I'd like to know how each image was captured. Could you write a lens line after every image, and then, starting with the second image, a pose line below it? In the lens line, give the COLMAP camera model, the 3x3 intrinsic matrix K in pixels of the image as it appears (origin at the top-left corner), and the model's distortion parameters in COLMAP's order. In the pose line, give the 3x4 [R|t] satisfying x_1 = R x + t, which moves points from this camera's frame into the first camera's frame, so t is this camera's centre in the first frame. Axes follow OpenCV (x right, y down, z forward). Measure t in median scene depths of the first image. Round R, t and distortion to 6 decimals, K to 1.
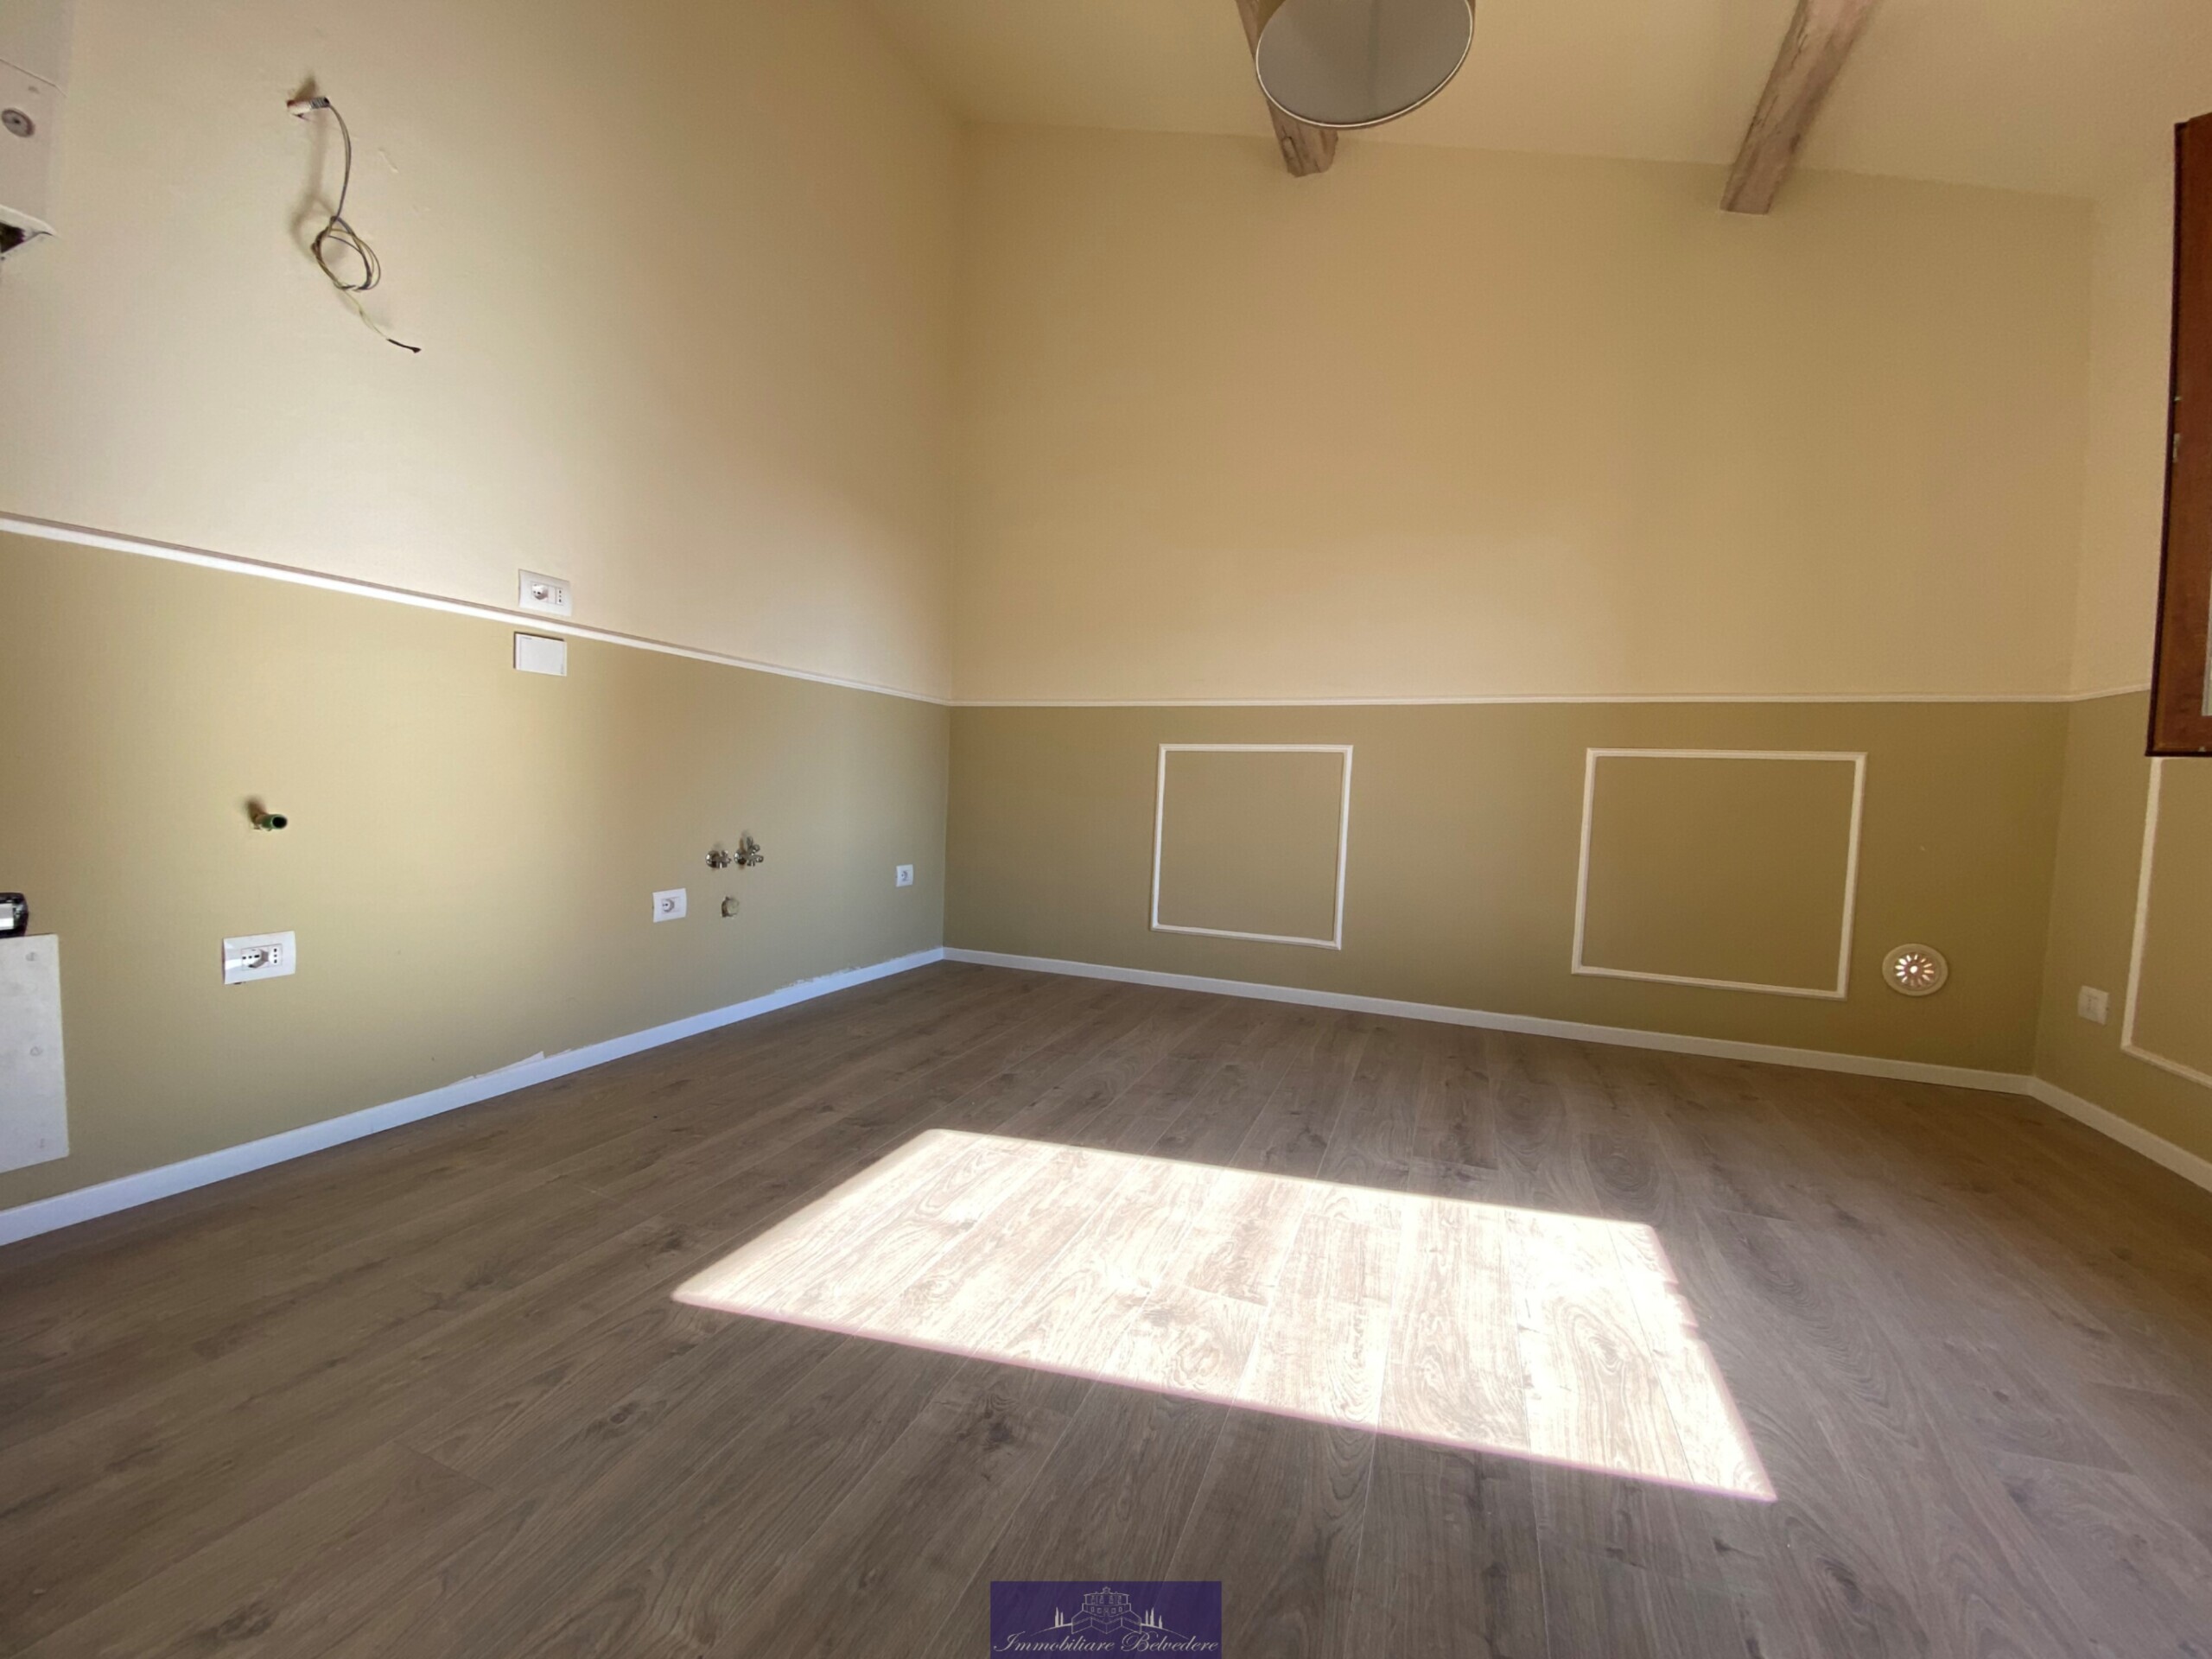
lens RADIAL K [[889.1, 0, 1095.6], [0, 889.1, 835.2], [0, 0, 1]] dist [0.009551, -0.016136]
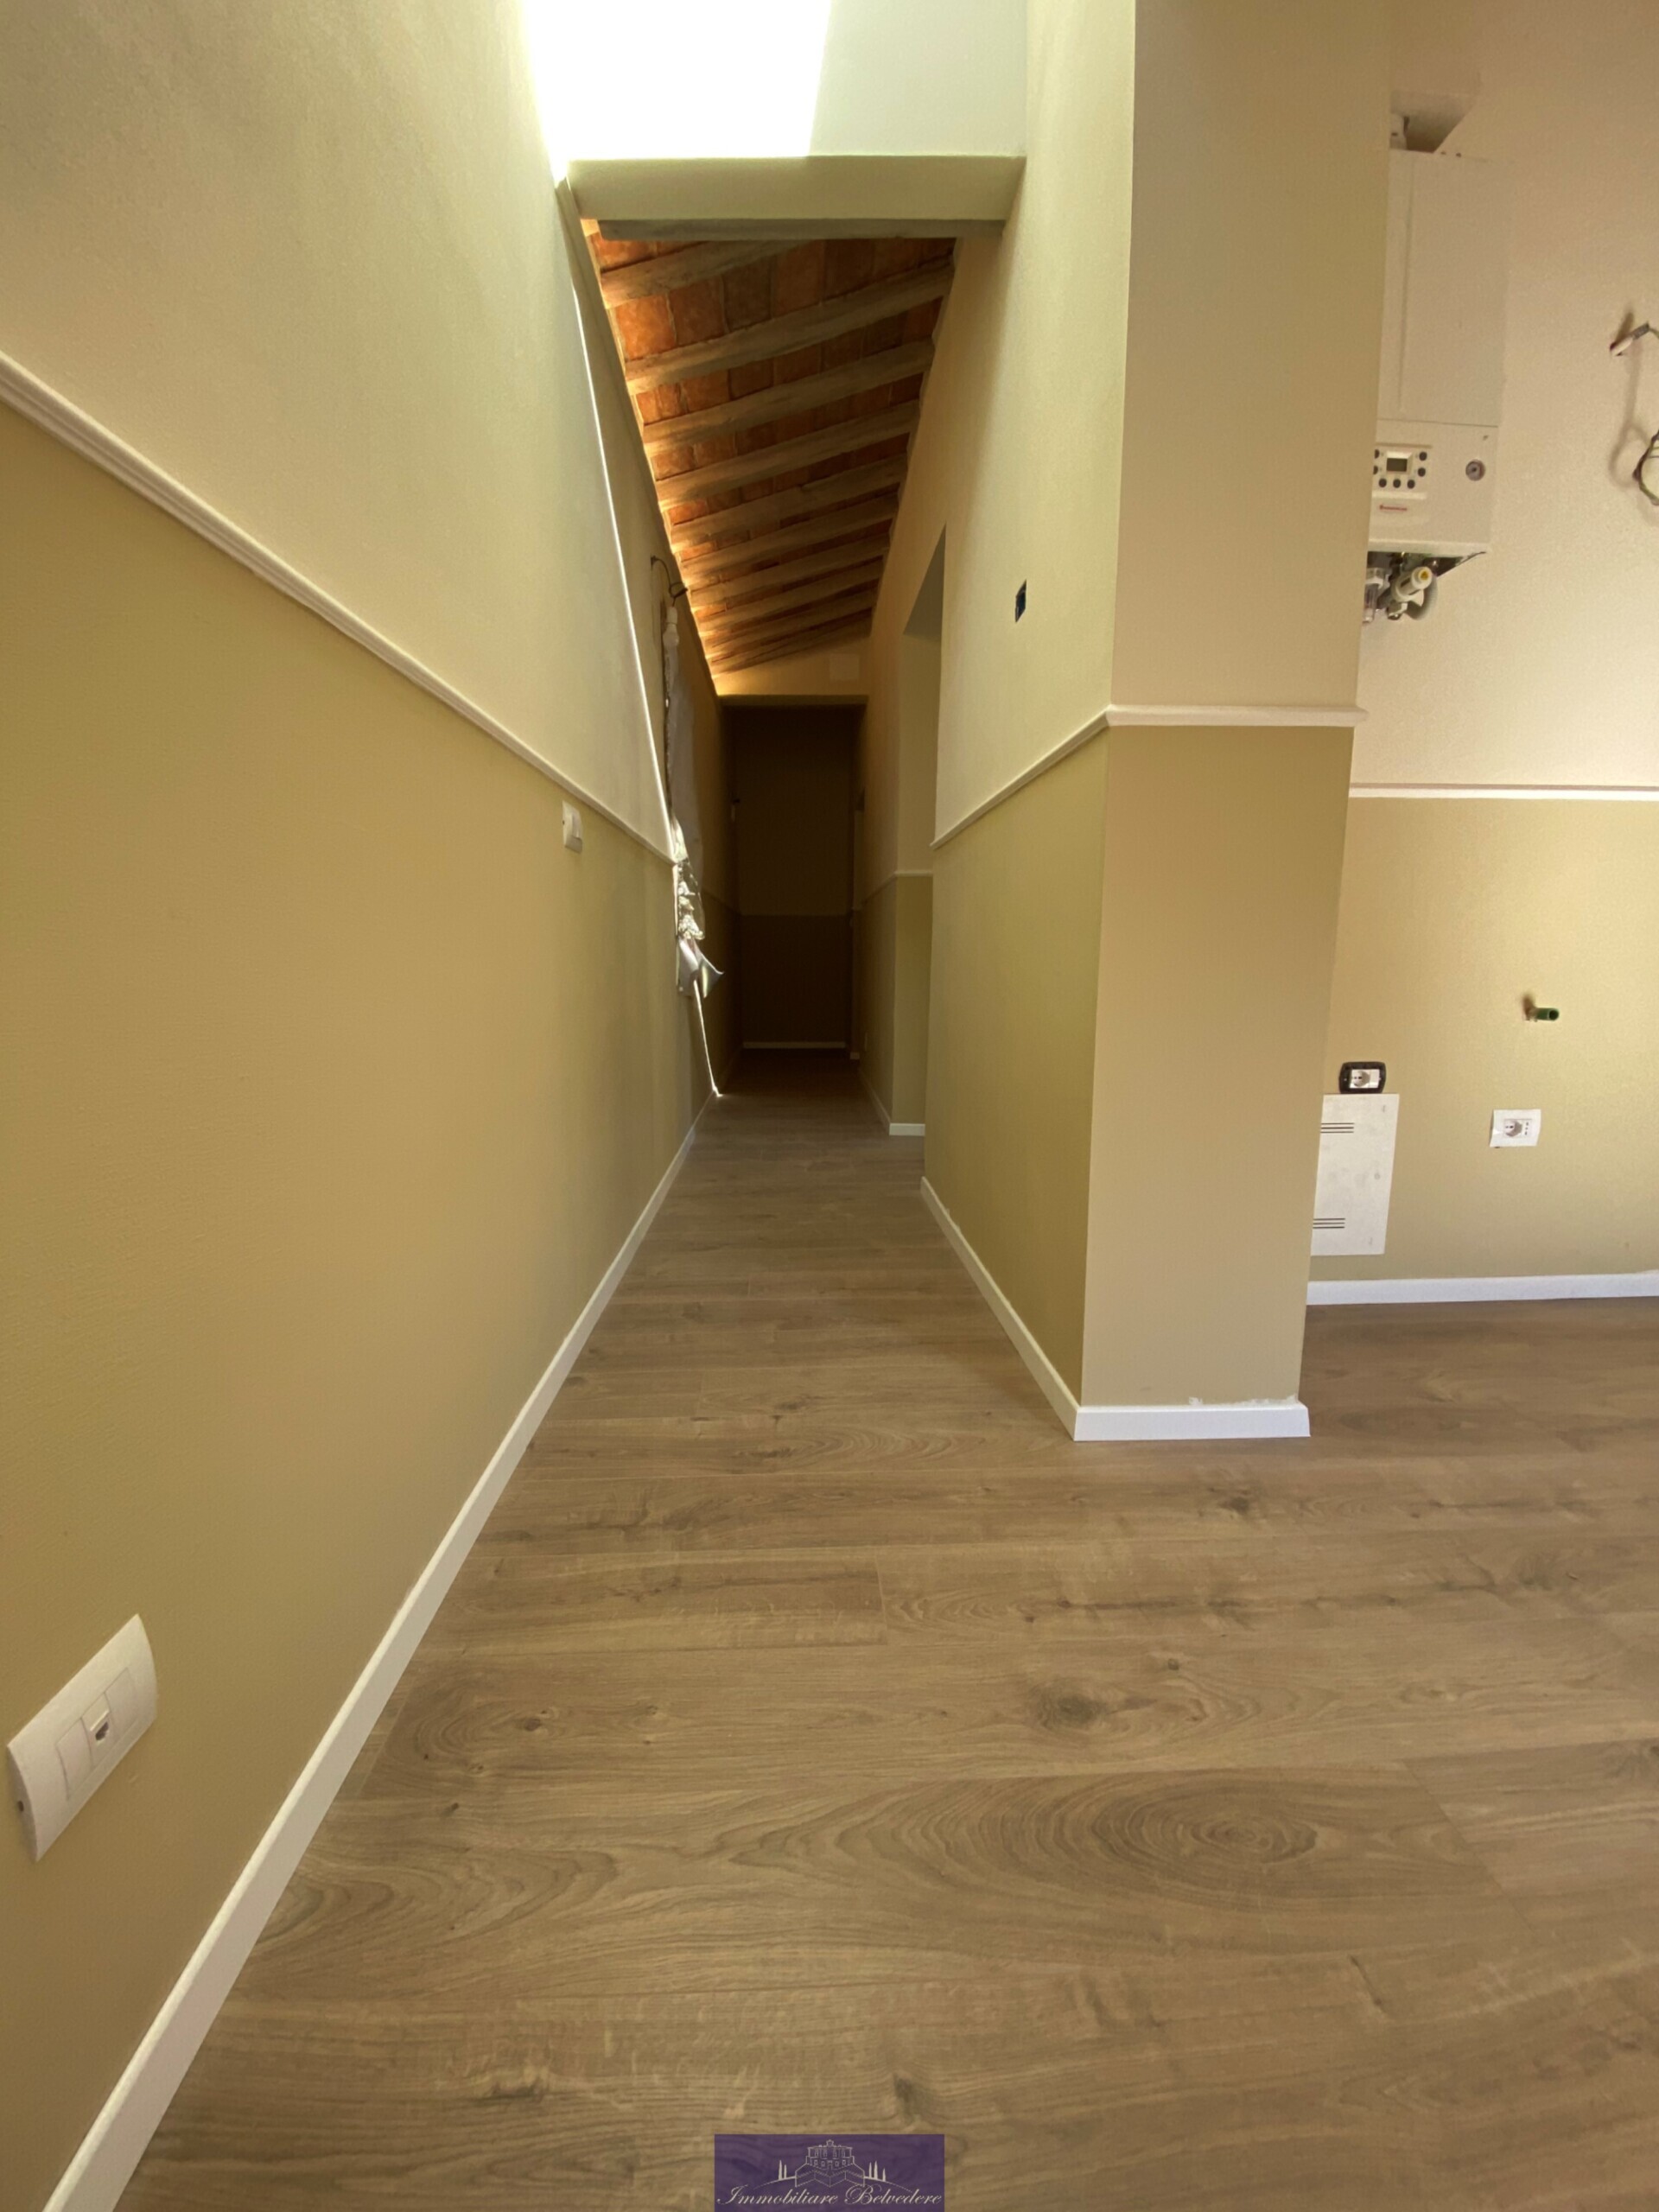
lens RADIAL K [[884.3, 0, 808.1], [0, 884.3, 1097.8], [0, 0, 1]] dist [0.010811, -0.017881]
pose [[0.403435, 0.106121, -0.908833, -0.302199], [-0.026564, 0.994191, 0.104296, -0.000896], [0.914622, -0.017935, 0.403911, -0.413323]]
